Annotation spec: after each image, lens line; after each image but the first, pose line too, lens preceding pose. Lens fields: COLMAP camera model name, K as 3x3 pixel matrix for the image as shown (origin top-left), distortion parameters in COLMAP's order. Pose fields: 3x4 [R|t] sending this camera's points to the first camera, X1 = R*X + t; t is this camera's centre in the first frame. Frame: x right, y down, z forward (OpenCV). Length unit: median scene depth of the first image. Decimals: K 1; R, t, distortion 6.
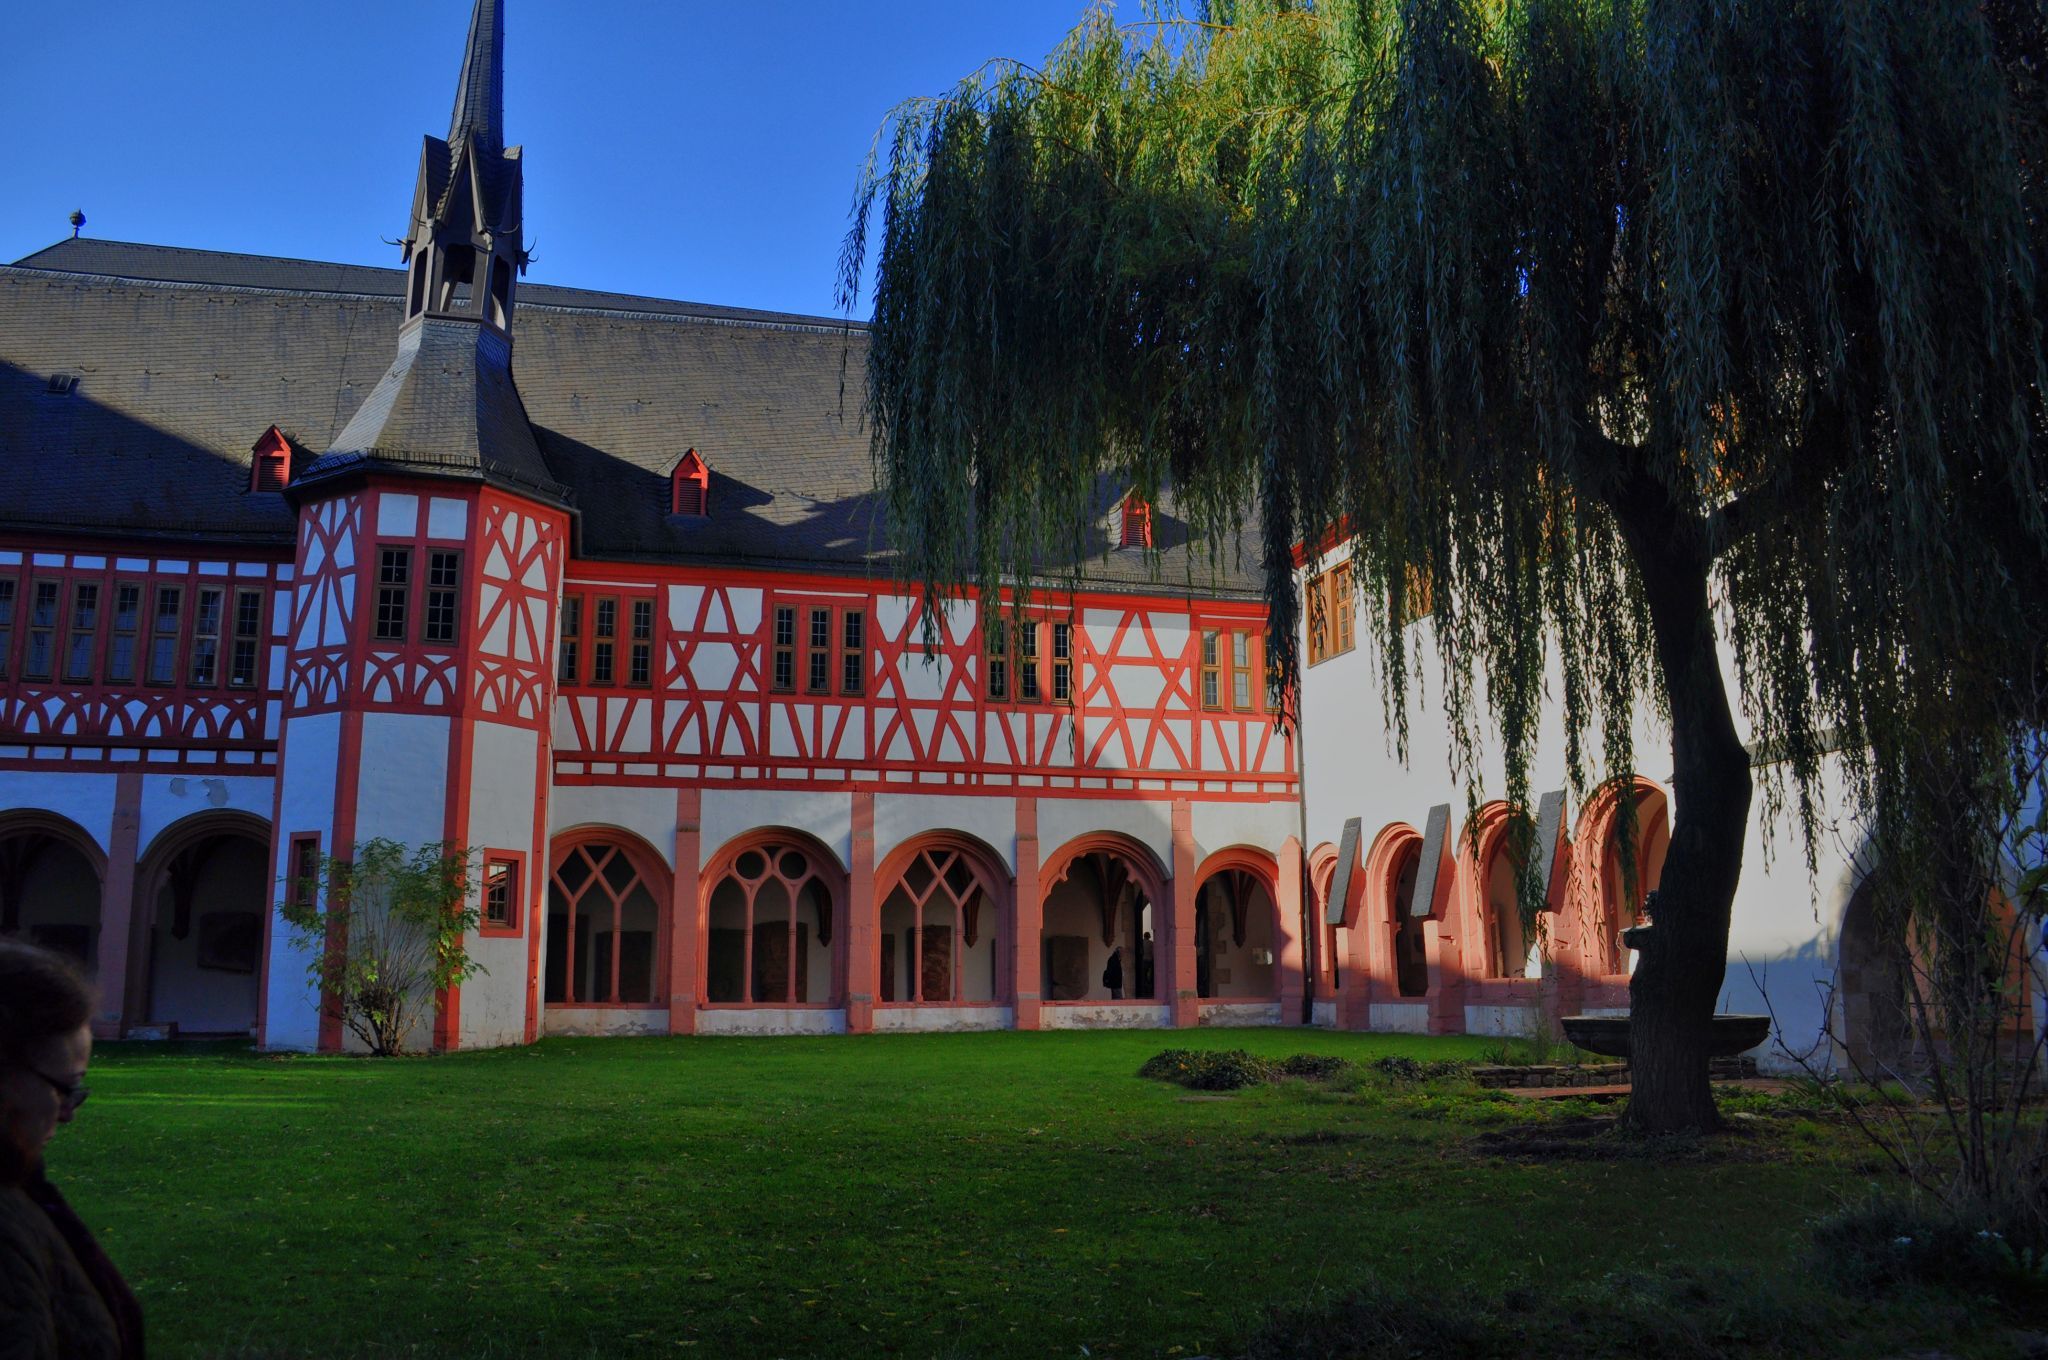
lens RADIAL K [[1635.9, 0, 1024.0], [0, 1635.9, 680.0], [0, 0, 1]] dist [-0.080300, 0.005567]
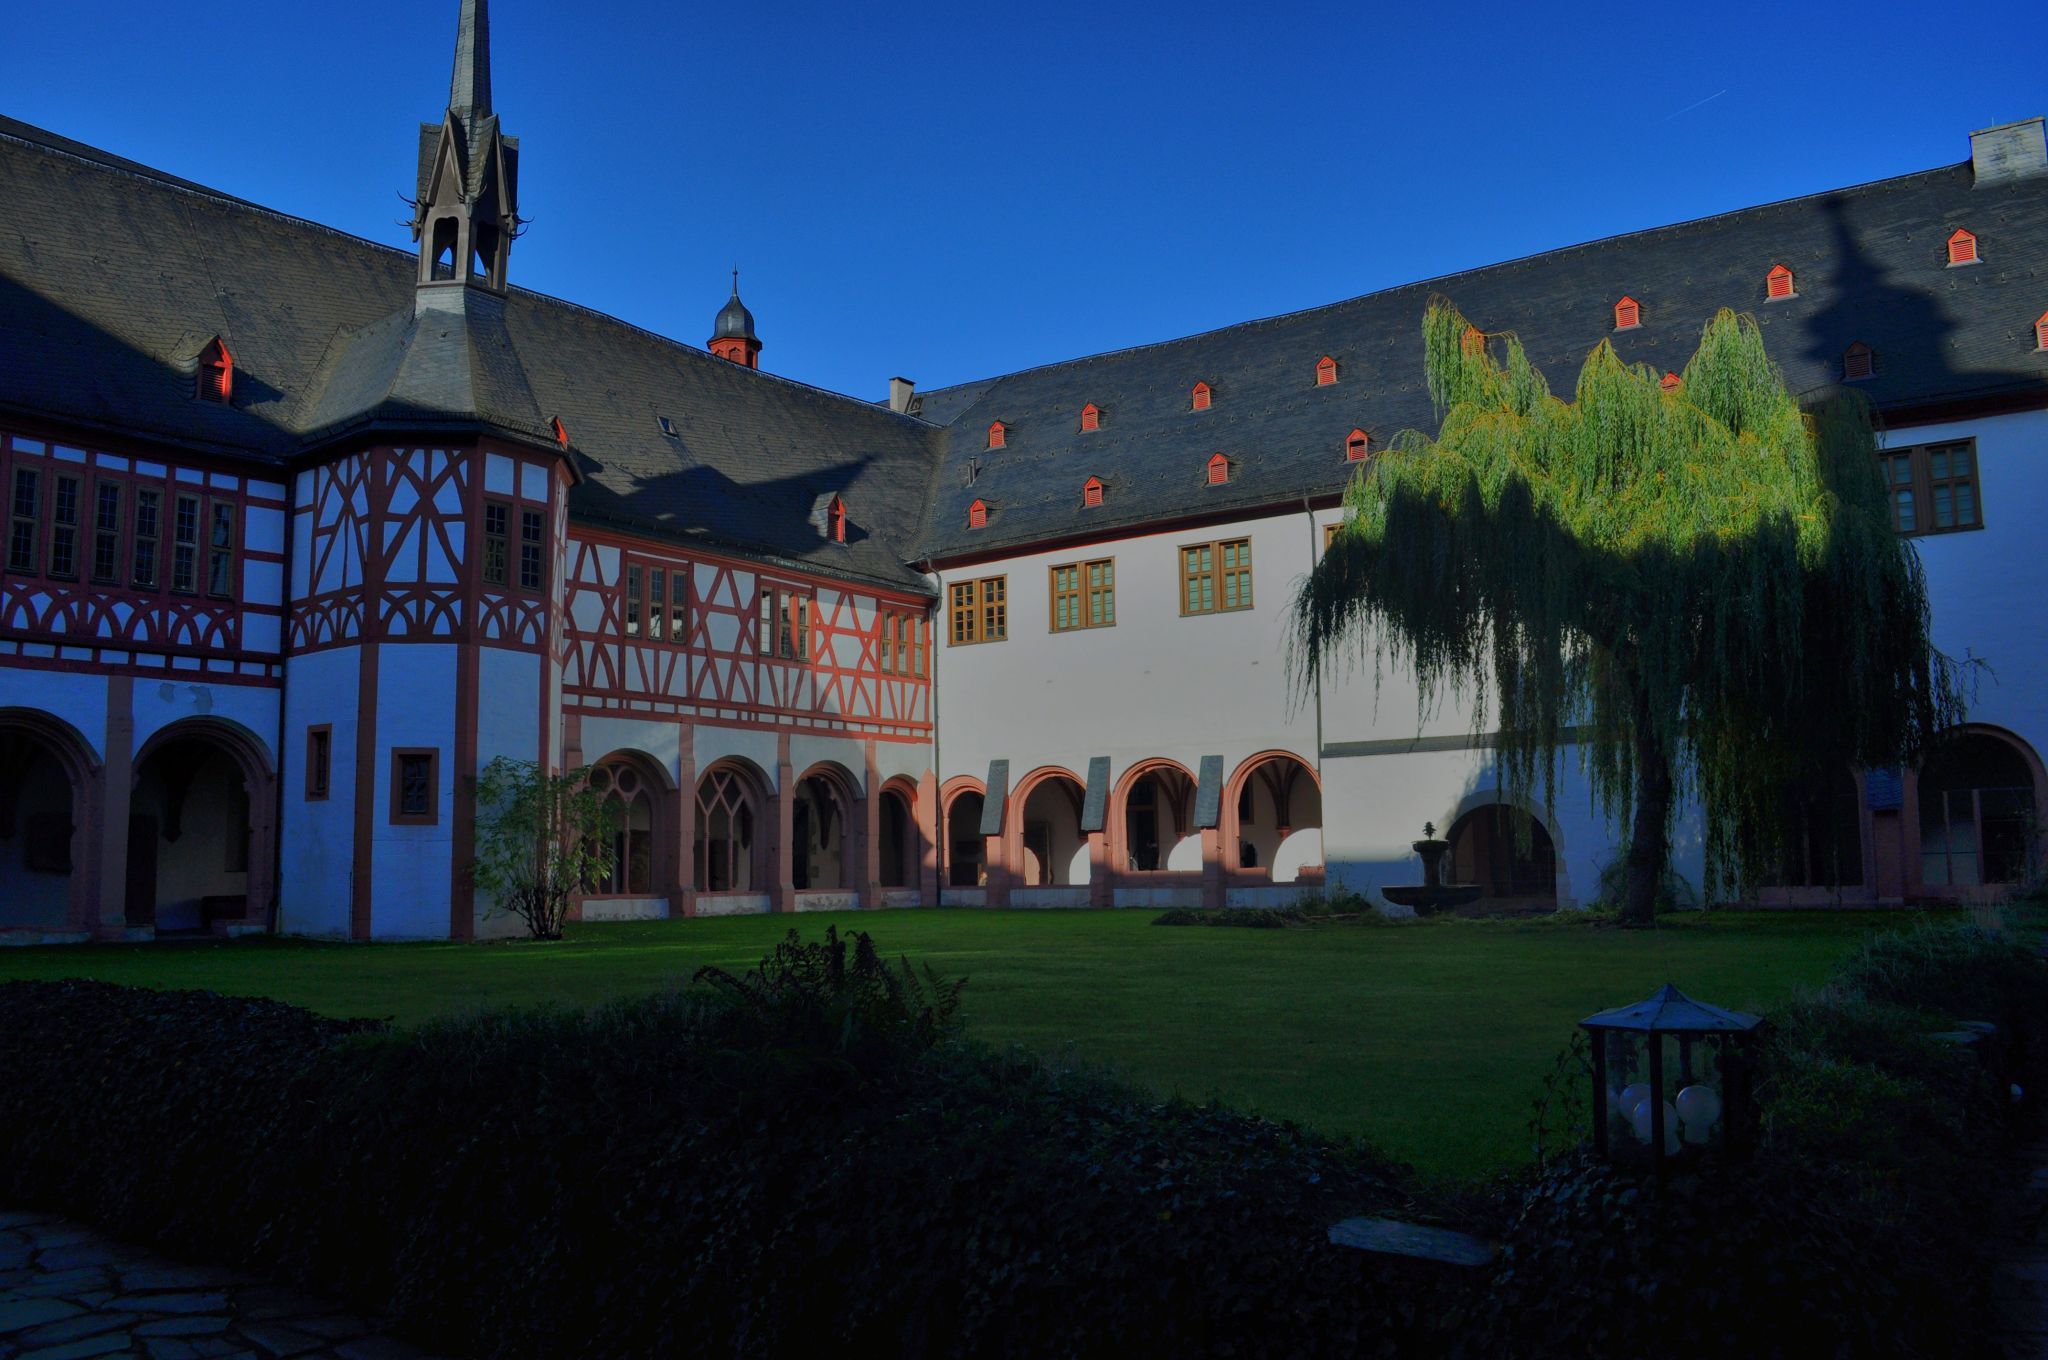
lens RADIAL K [[1635.9, 0, 1024.0], [0, 1635.9, 680.0], [0, 0, 1]] dist [-0.080300, 0.005567]
pose [[0.773354, 0.066968, 0.630427, -0.686958], [-0.104163, 0.994313, 0.022156, -0.018056], [-0.625359, -0.082801, 0.775932, -0.113084]]
